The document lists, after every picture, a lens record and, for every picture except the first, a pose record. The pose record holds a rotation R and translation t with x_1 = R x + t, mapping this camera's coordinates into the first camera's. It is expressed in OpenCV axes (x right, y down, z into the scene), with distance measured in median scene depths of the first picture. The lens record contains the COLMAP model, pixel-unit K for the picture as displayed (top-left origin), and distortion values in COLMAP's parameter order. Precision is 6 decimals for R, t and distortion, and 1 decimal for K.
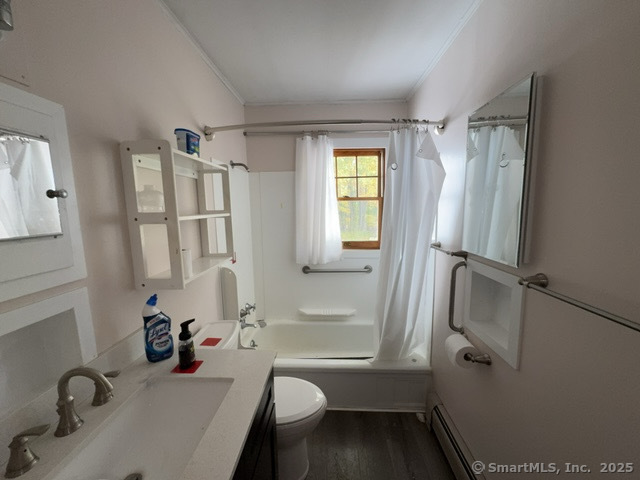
lens RADIAL K [[255.3, 0, 320.0], [0, 255.3, 240.0], [0, 0, 1]] dist [-0.001602, 0.000292]
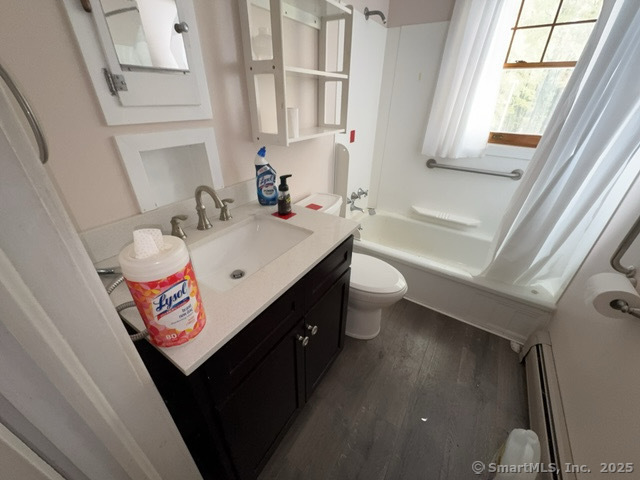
lens RADIAL K [[255.3, 0, 320.0], [0, 255.3, 240.0], [0, 0, 1]] dist [-0.001602, 0.000292]
pose [[0.861275, 0.274036, -0.427913, 0.148950], [-0.094258, 0.913663, 0.395394, 0.114459], [0.499320, -0.300209, 0.812745, 0.084129]]
